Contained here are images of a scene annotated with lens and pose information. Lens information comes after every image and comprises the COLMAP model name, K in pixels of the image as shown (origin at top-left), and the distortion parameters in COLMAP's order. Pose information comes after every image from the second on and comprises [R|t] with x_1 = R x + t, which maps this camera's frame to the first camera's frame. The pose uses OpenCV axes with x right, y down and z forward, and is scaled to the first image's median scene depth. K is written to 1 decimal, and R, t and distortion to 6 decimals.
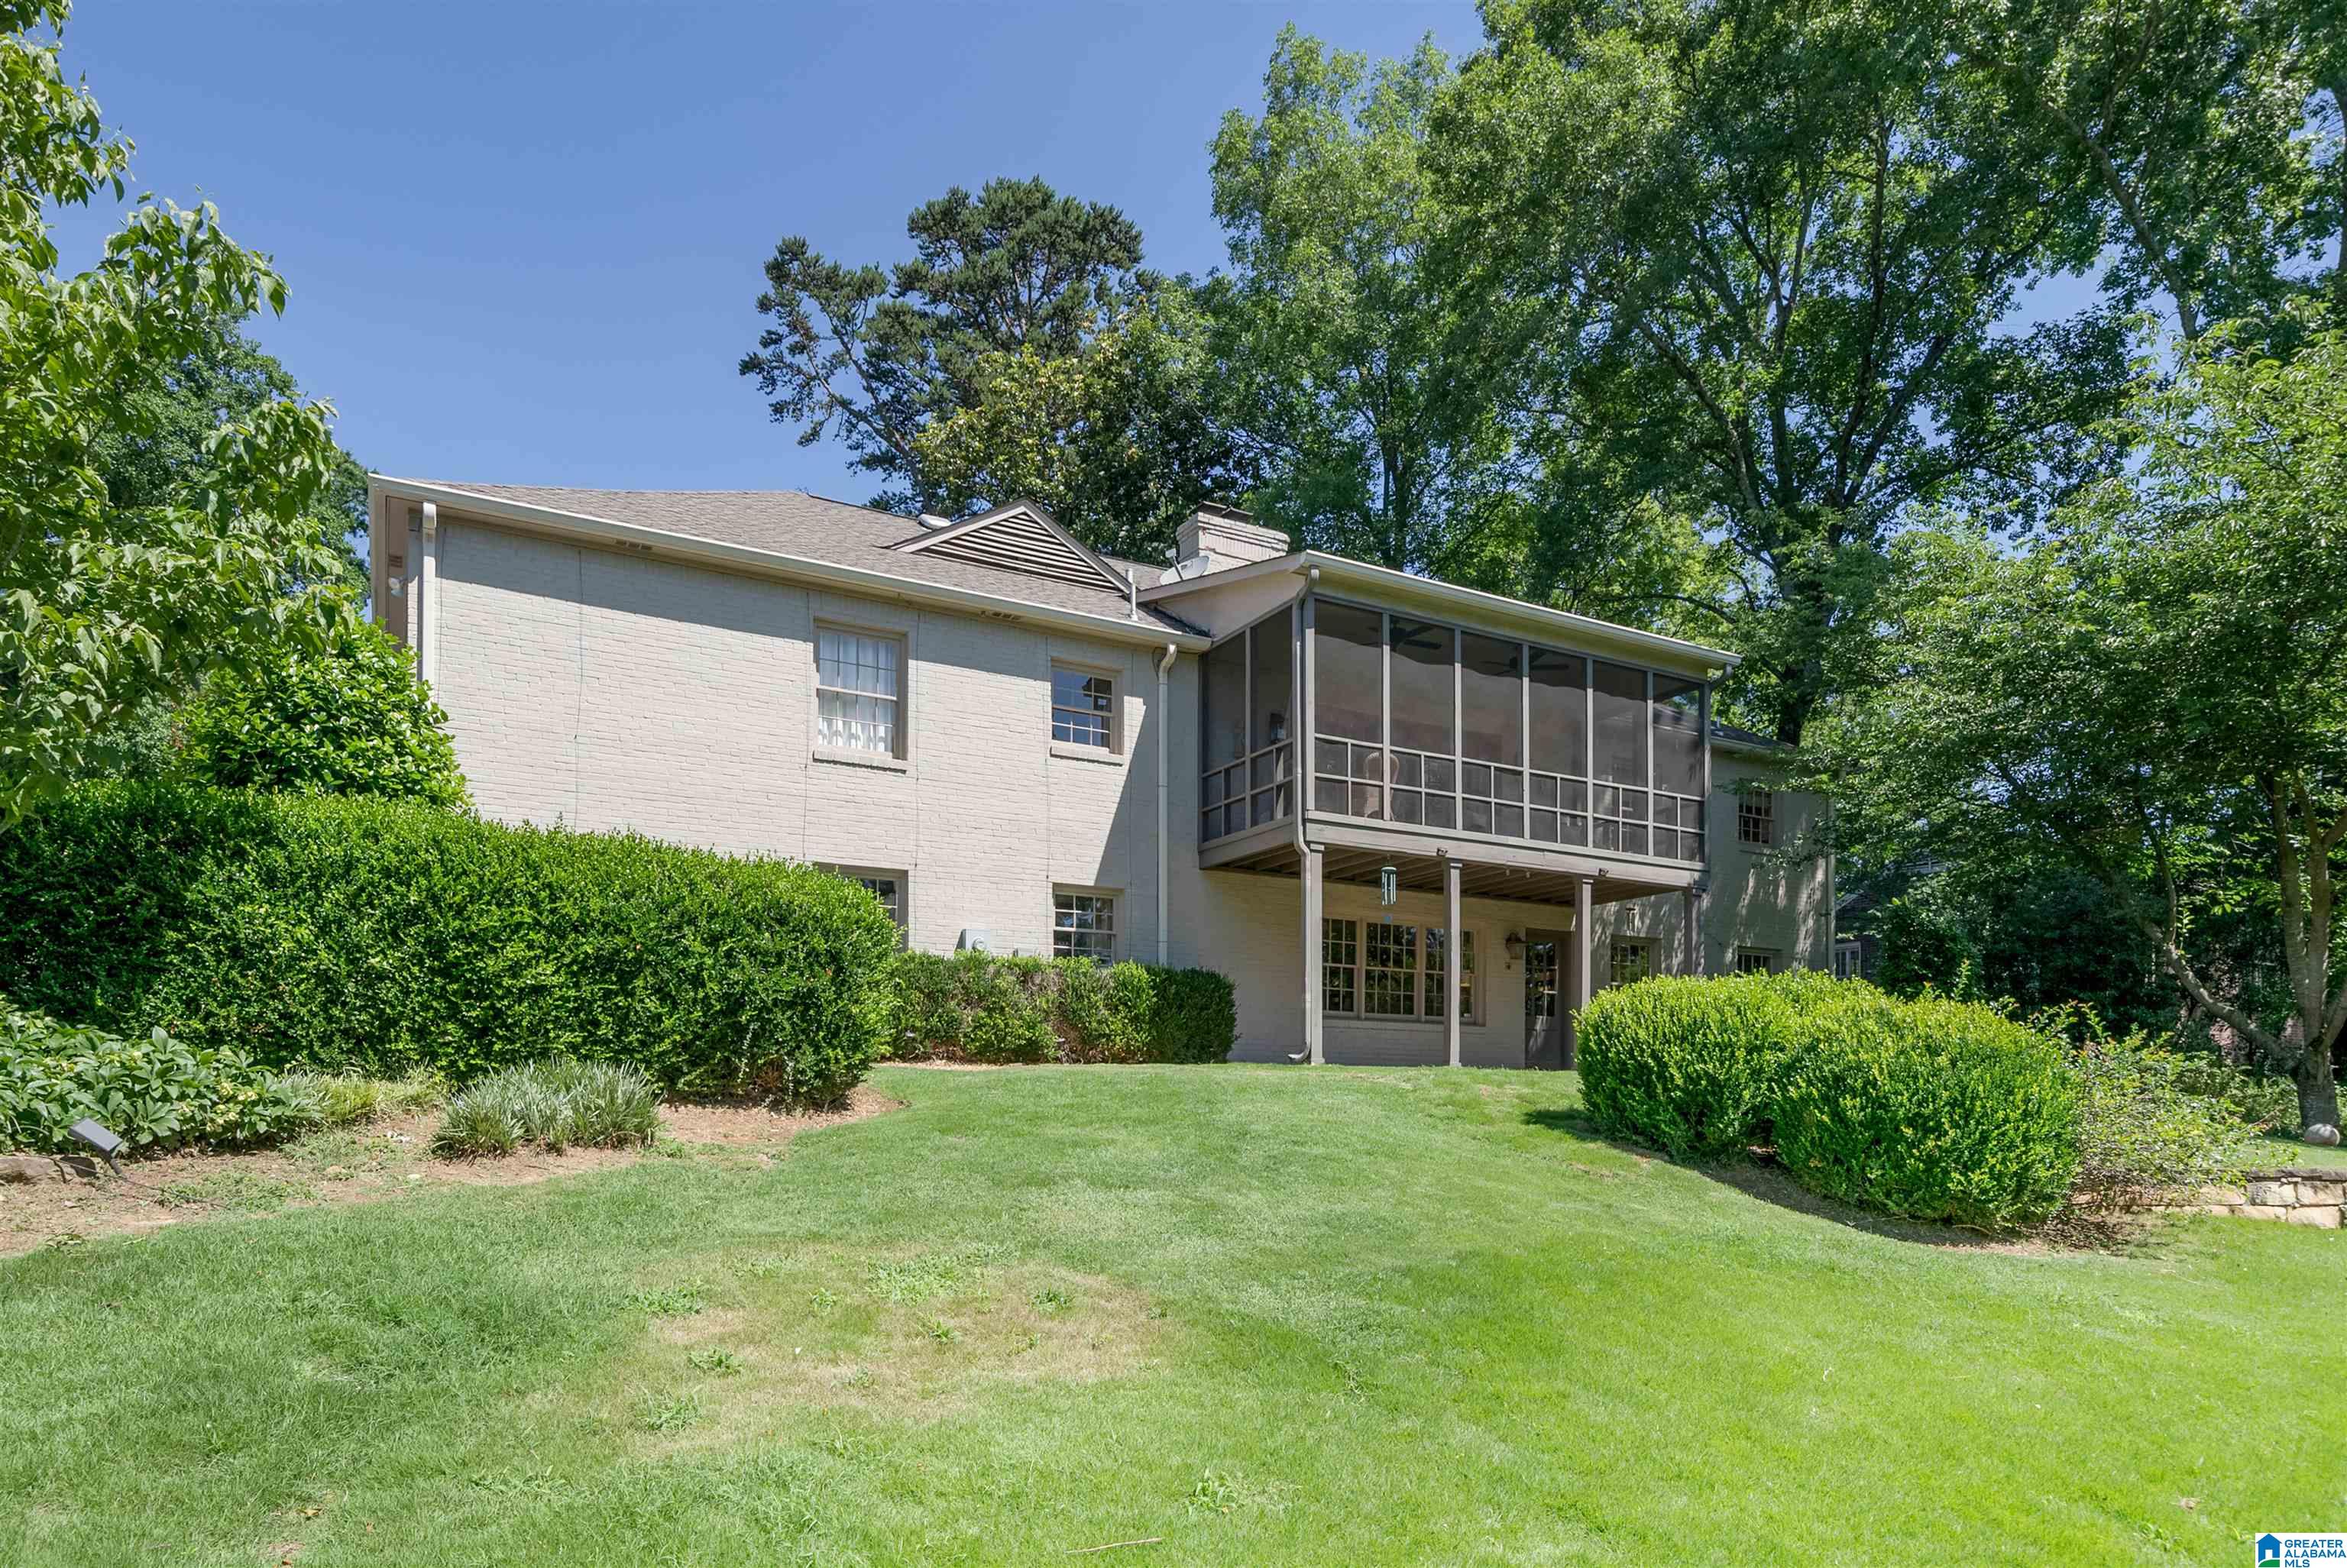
lens RADIAL K [[1258.9, 0, 1172.1], [0, 1258.9, 783.5], [0, 0, 1]] dist [-0.000809, 0.000146]
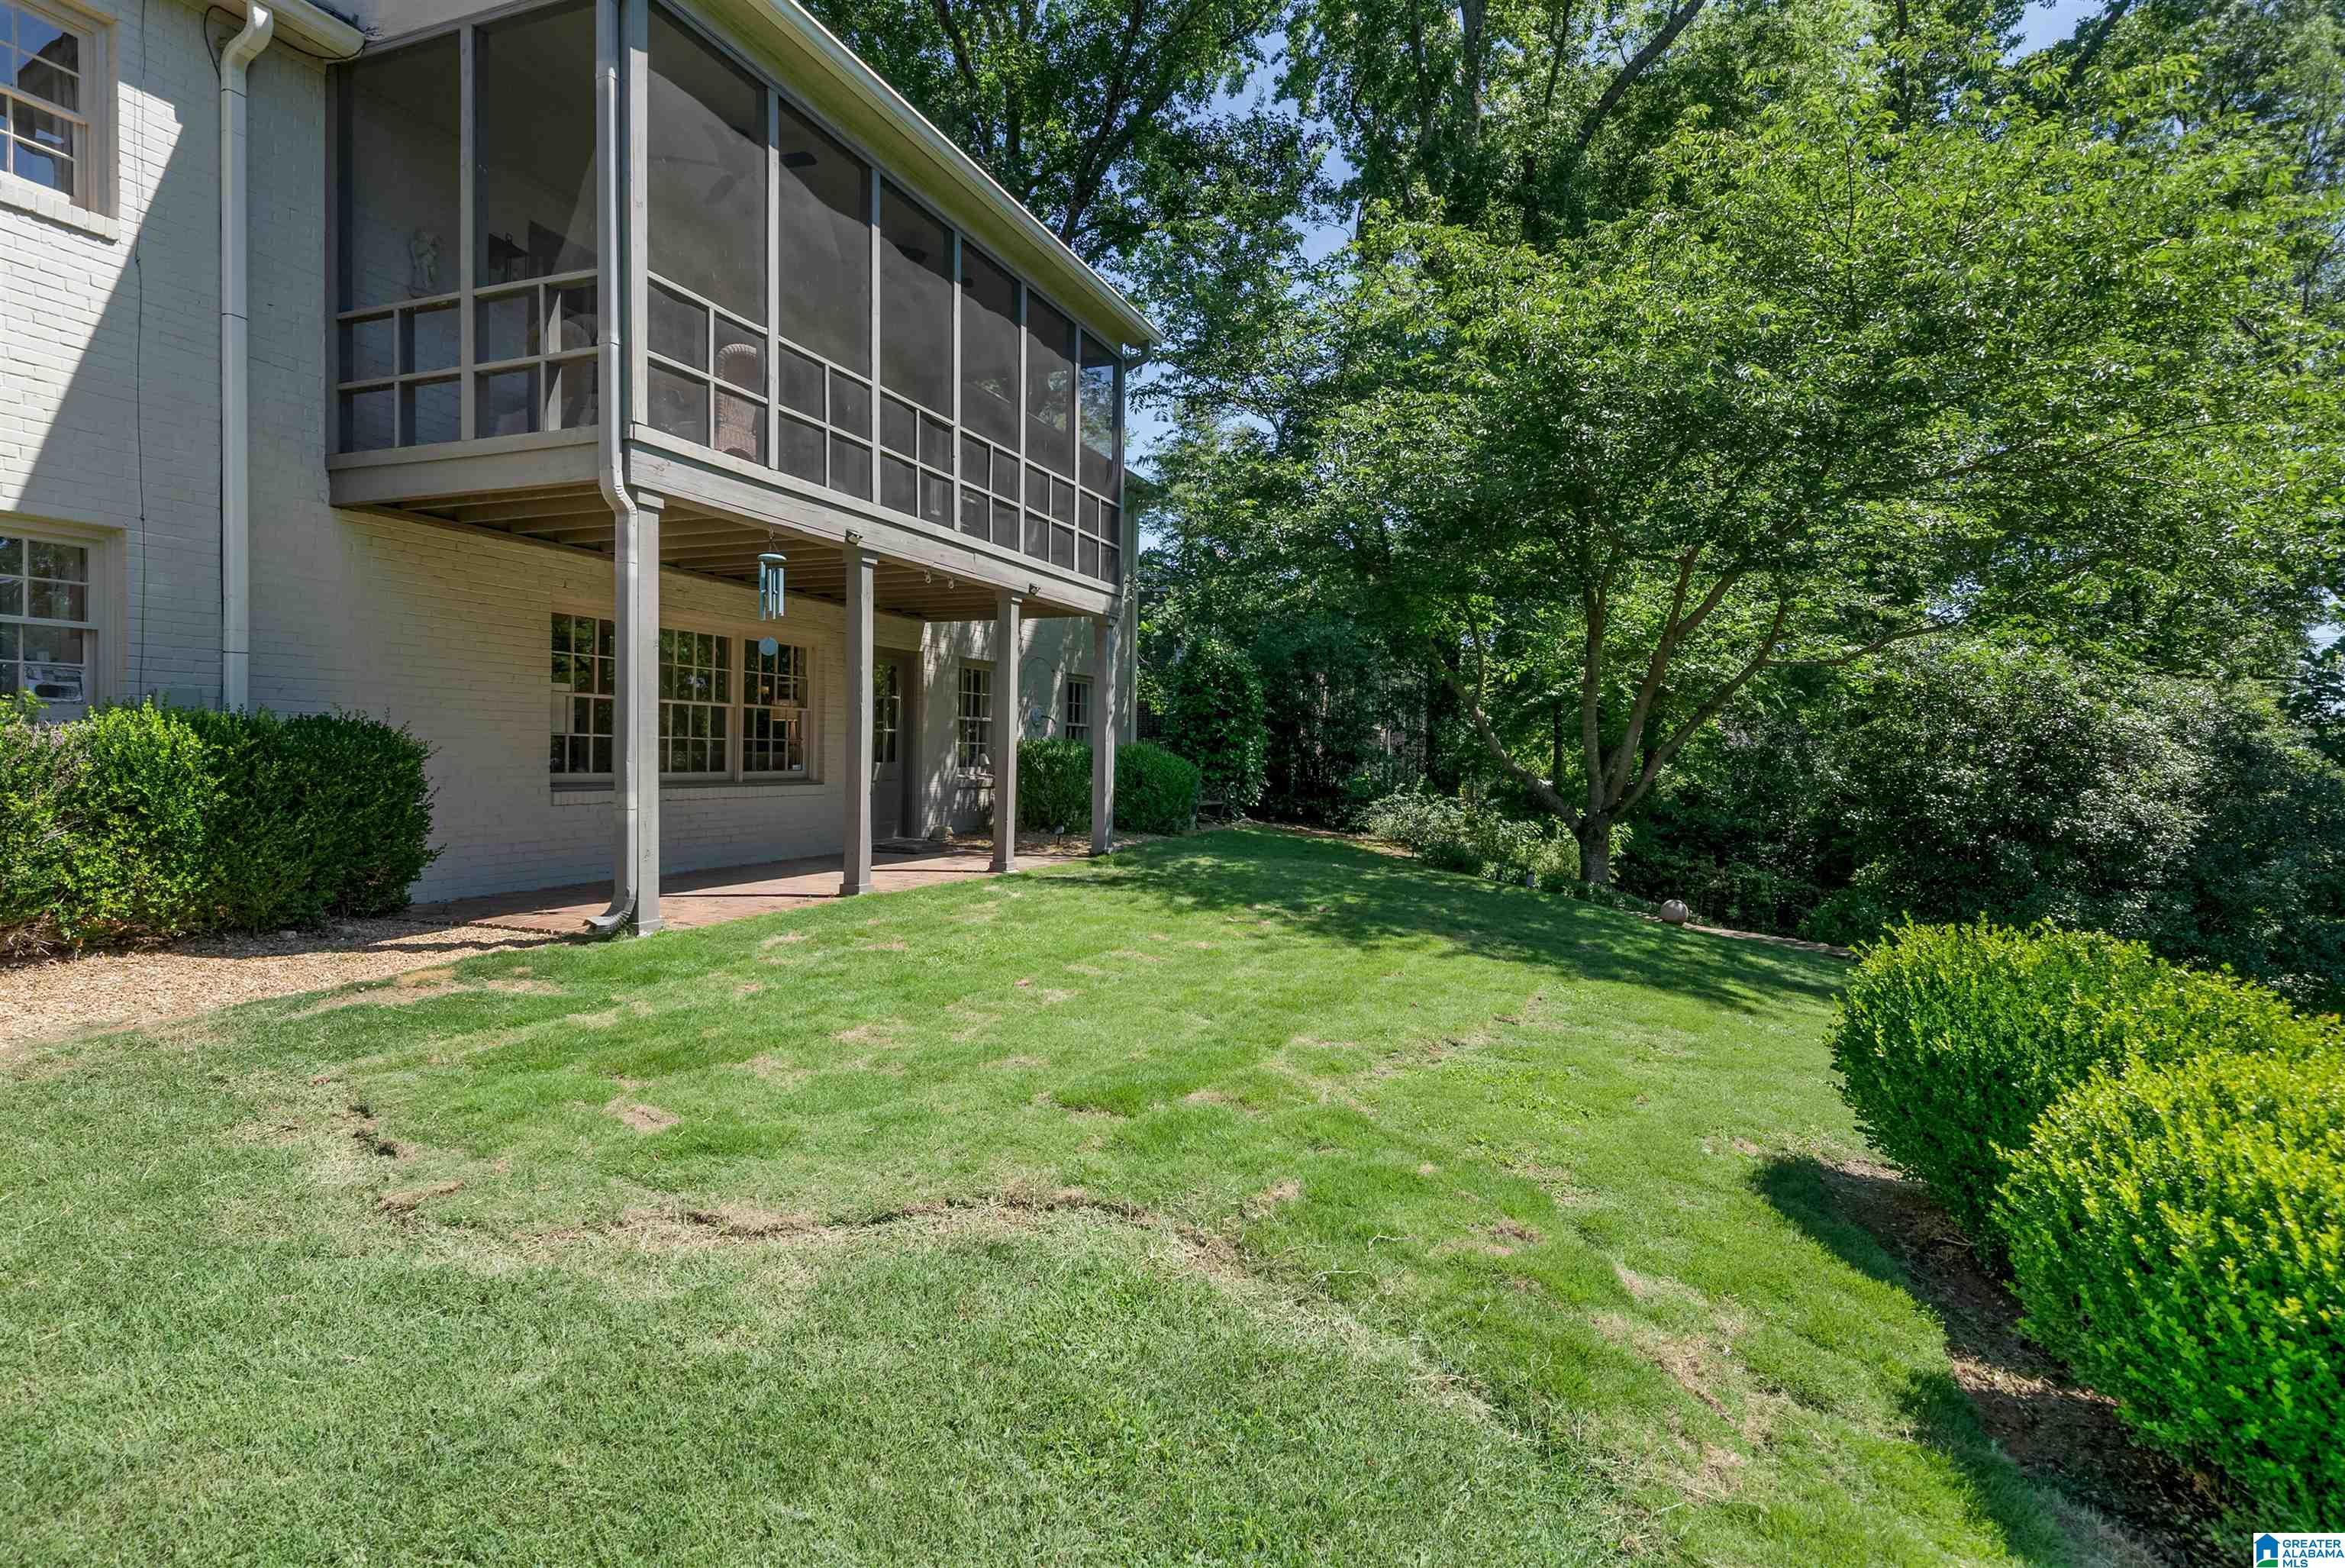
lens RADIAL K [[1184.9, 0, 1255.6], [0, 1184.9, 749.8], [0, 0, 1]] dist [0.001165, 0.001096]
pose [[0.744945, 0.004799, 0.667108, -0.019997], [-0.158566, 0.972591, 0.170070, 0.026357], [-0.648007, -0.232474, 0.725288, 0.439372]]
